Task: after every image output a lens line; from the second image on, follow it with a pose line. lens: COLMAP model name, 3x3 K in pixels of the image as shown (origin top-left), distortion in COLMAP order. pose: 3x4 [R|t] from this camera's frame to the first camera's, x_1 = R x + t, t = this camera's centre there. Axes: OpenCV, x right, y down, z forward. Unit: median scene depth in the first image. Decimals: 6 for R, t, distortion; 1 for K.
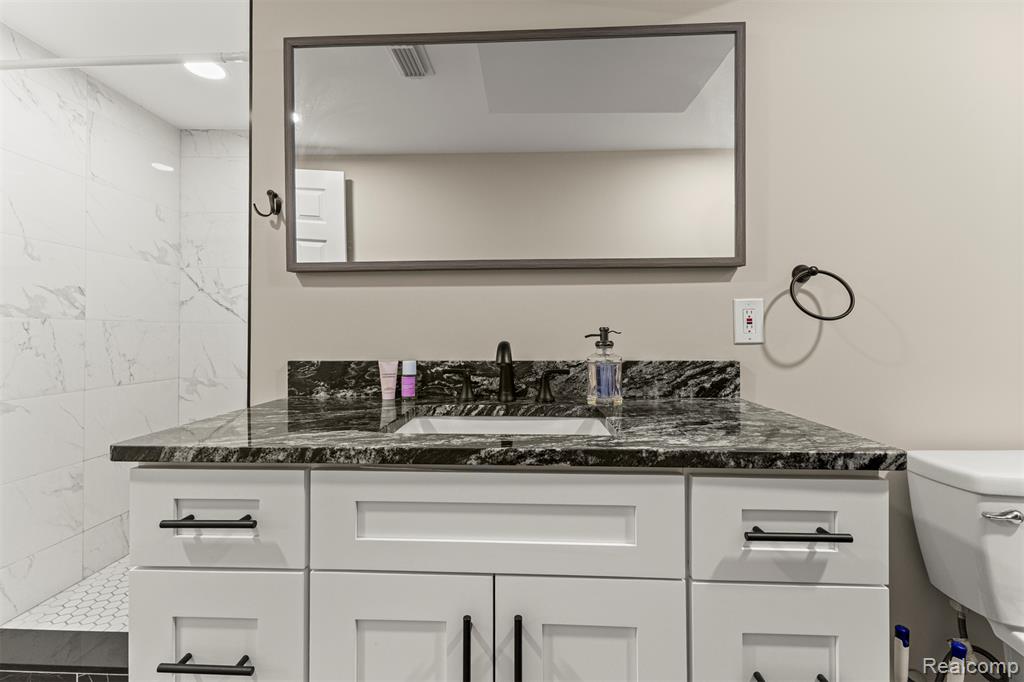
lens RADIAL K [[451.9, 0, 513.0], [0, 451.9, 334.9], [0, 0, 1]] dist [0.004199, 0.000841]
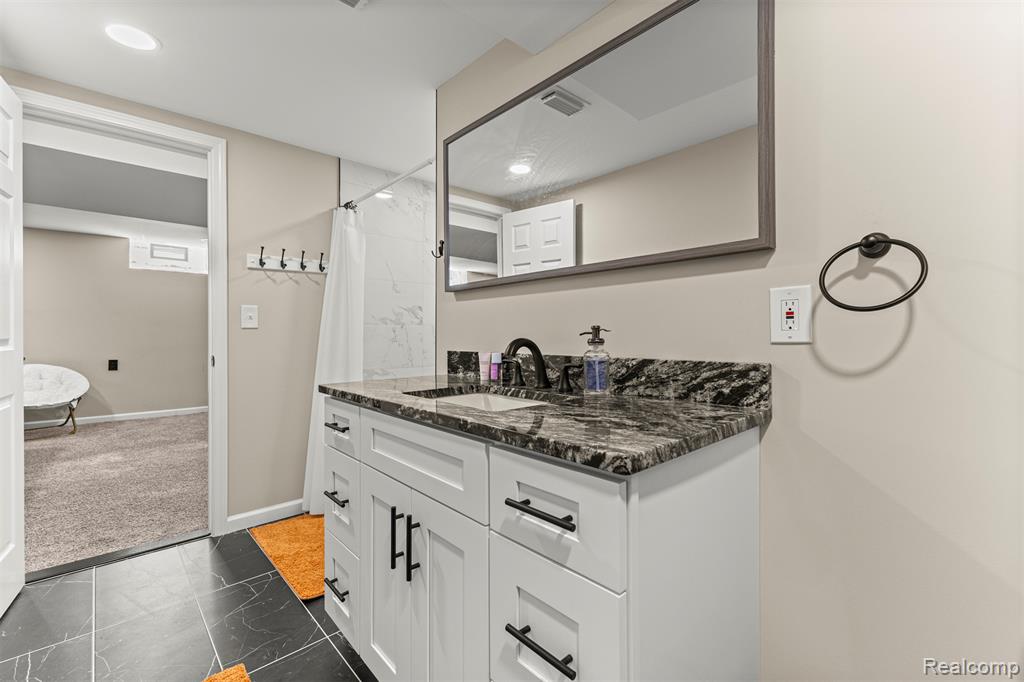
lens RADIAL K [[451.9, 0, 513.0], [0, 451.9, 334.9], [0, 0, 1]] dist [0.004199, 0.000841]
pose [[0.696116, -0.000311, -0.717929, 0.768027], [0.000847, 1.000000, 0.000388, 0.003789], [0.717929, -0.000878, 0.696116, 0.101487]]
